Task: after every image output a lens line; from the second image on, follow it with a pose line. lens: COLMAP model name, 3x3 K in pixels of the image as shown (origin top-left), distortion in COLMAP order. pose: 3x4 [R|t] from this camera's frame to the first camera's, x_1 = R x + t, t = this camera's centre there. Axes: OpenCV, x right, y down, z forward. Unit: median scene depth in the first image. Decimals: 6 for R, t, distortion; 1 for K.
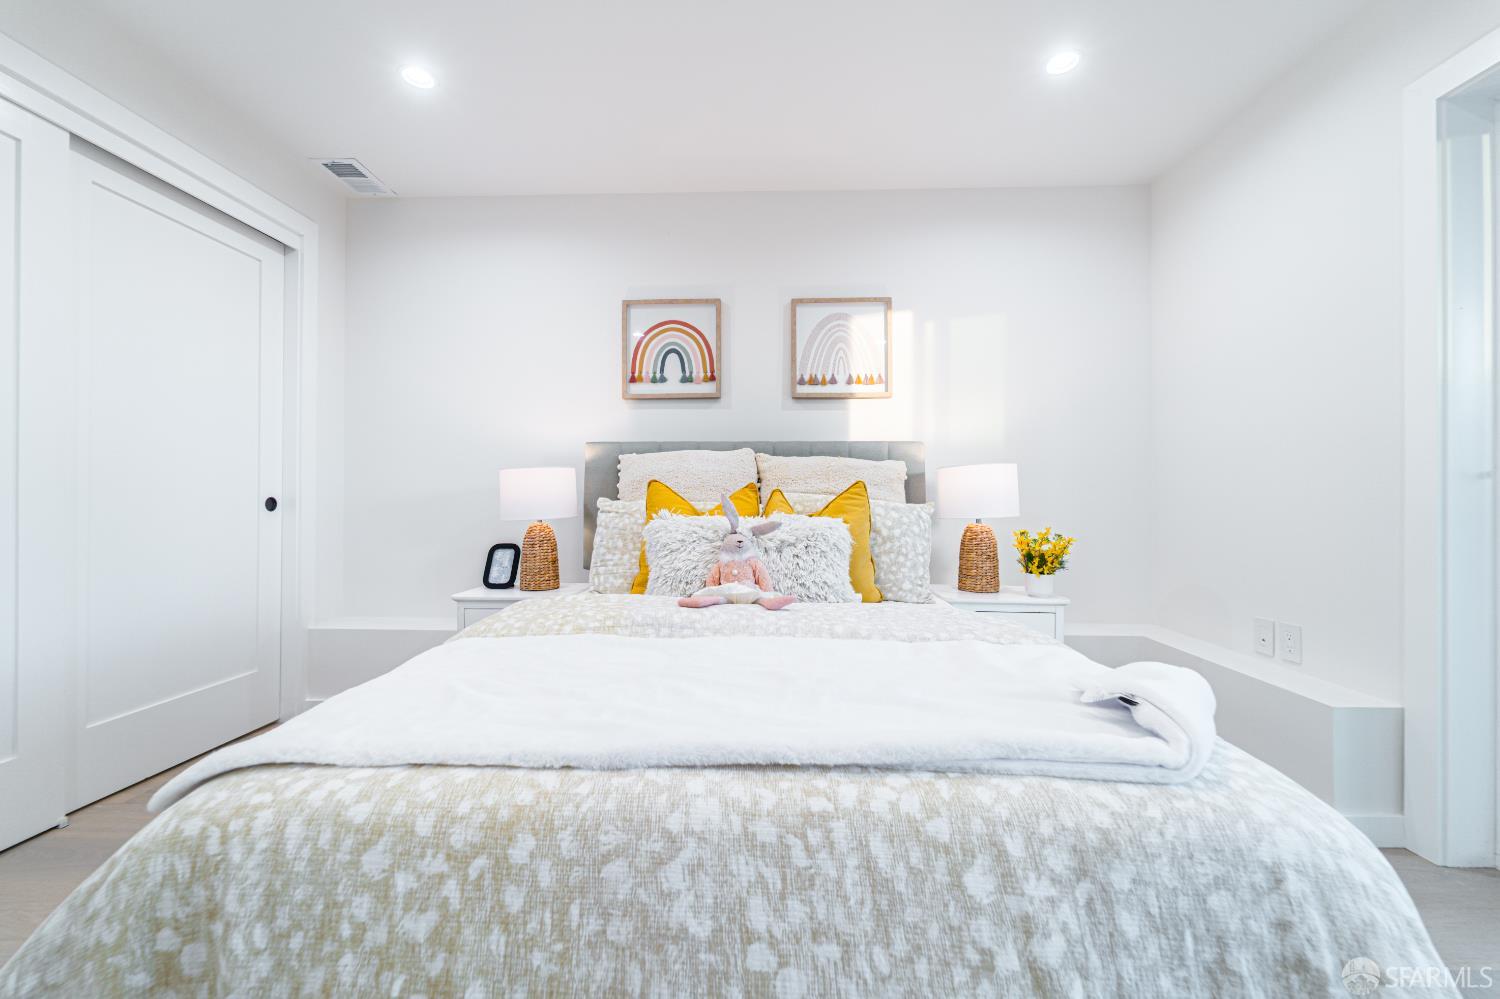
lens RADIAL K [[609.1, 0, 750.0], [0, 609.1, 499.5], [0, 0, 1]] dist [-0.001334, -0.000145]
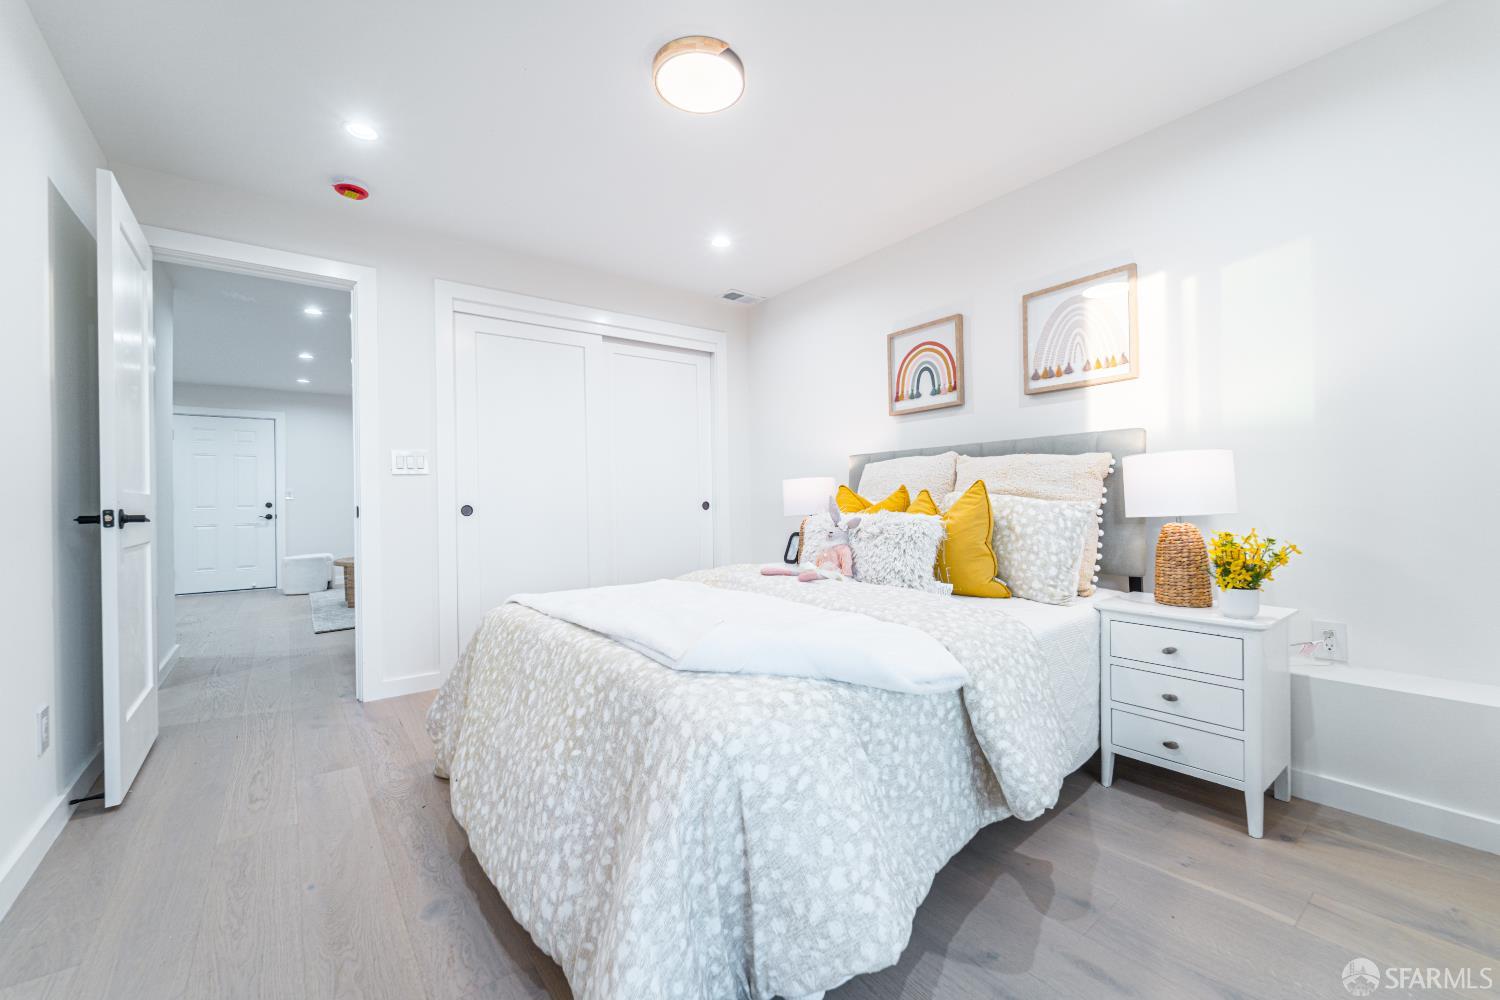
lens RADIAL K [[608.6, 0, 750.2], [0, 608.6, 496.8], [0, 0, 1]] dist [-0.022198, -0.000509]
pose [[0.628835, -0.018477, -0.777319, 0.550489], [0.017777, 0.999798, -0.009384, 0.001229], [0.777335, -0.007917, 0.629036, 0.026325]]
